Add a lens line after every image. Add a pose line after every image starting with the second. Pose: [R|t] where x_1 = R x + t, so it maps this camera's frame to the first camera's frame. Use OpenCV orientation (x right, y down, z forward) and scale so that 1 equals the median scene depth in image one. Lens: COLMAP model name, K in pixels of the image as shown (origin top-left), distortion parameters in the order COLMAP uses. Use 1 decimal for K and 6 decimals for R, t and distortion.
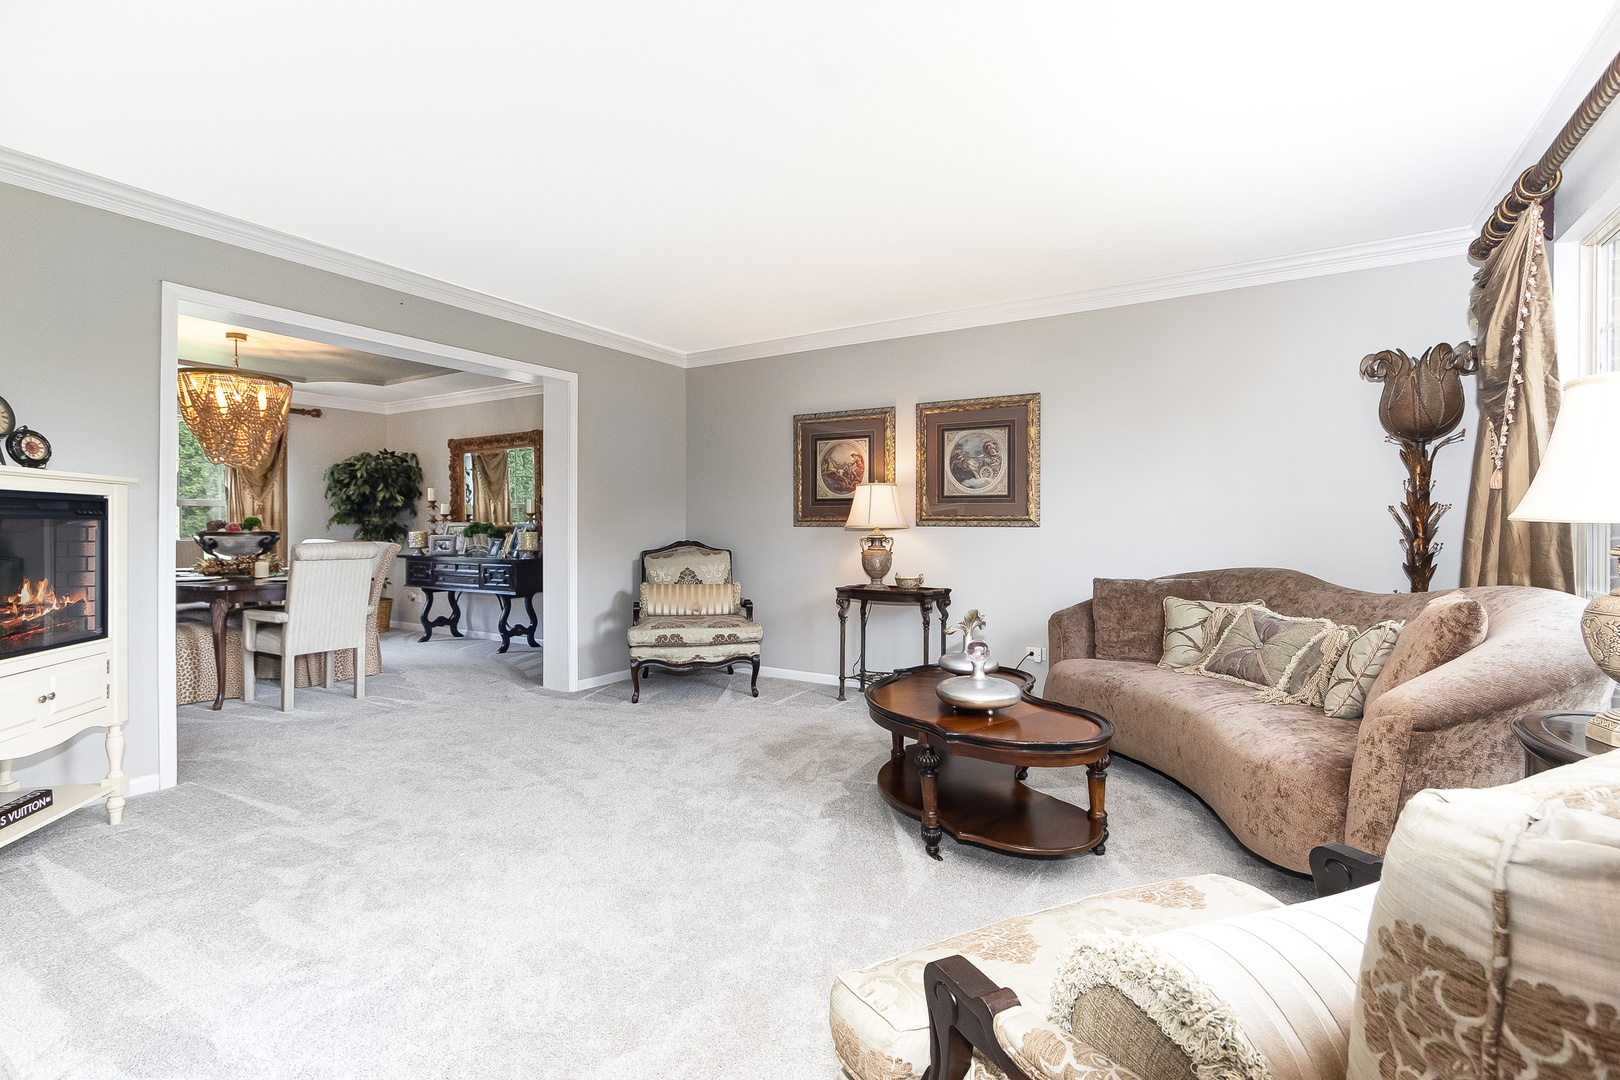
lens RADIAL K [[734.6, 0, 810.6], [0, 734.6, 532.8], [0, 0, 1]] dist [-0.000332, -0.000154]
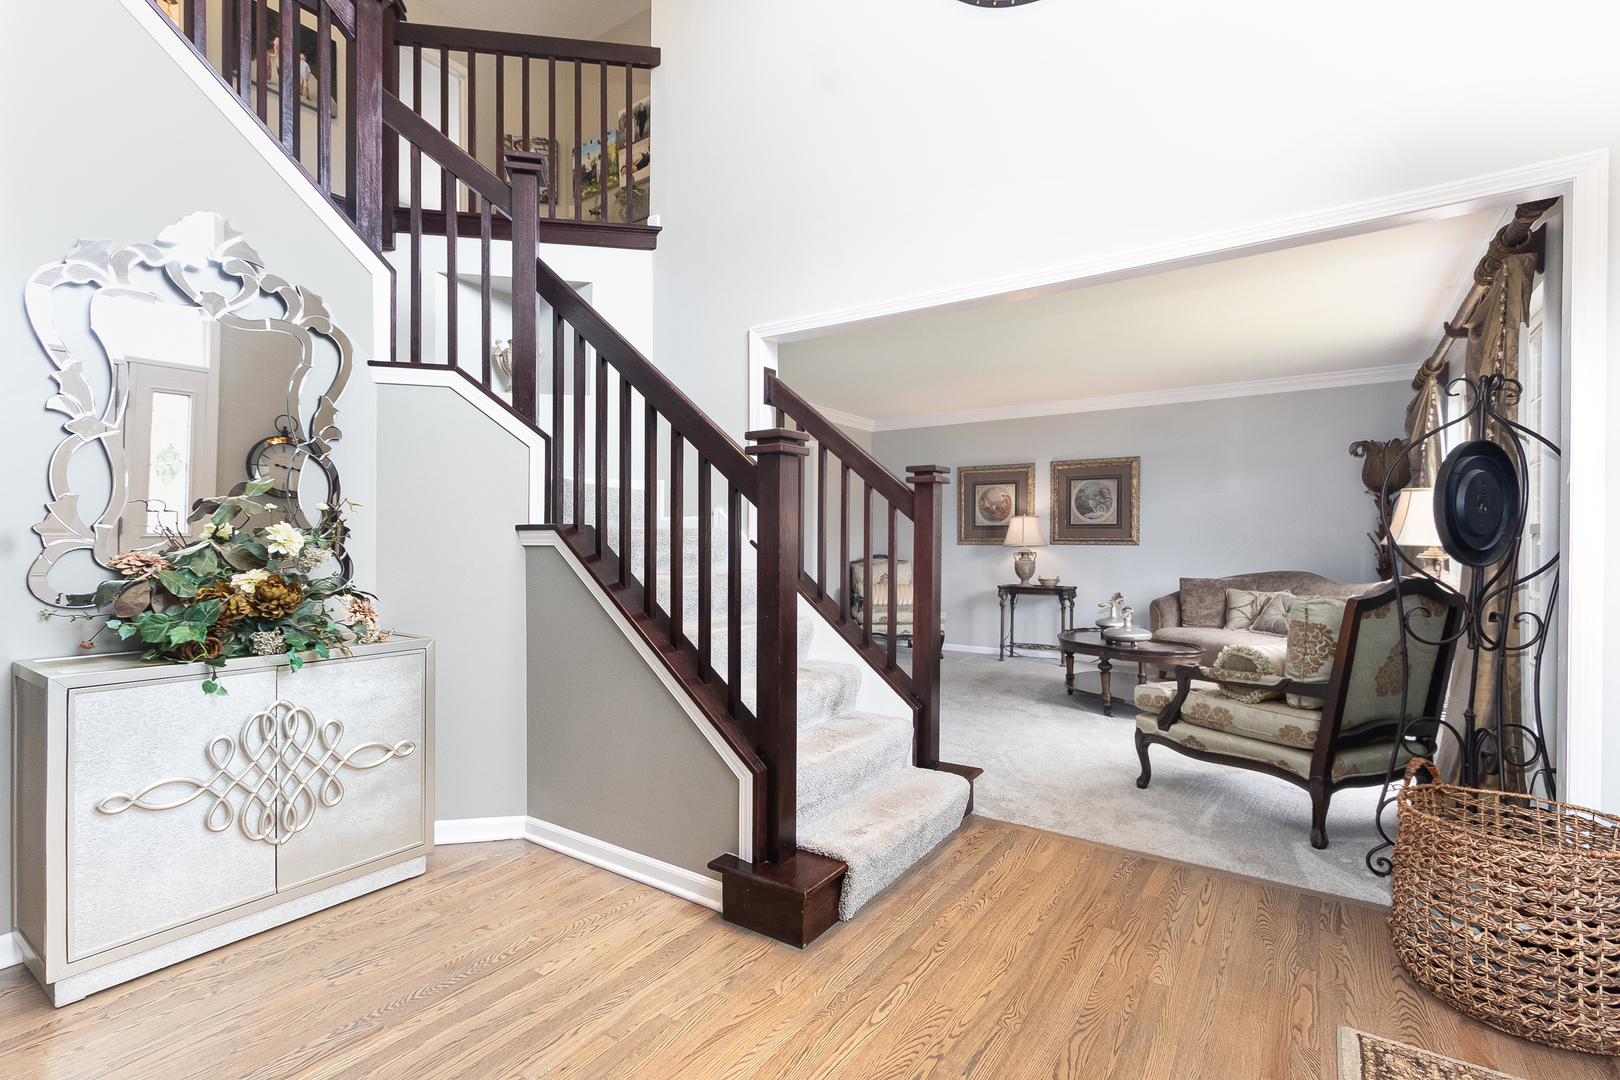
lens RADIAL K [[734.6, 0, 805.3], [0, 734.6, 547.1], [0, 0, 1]] dist [-0.000332, -0.000154]
pose [[0.998613, 0.000229, -0.052644, -0.281826], [-0.000387, 0.999995, -0.002984, 0.000700], [0.052643, 0.003001, 0.998609, -0.519486]]
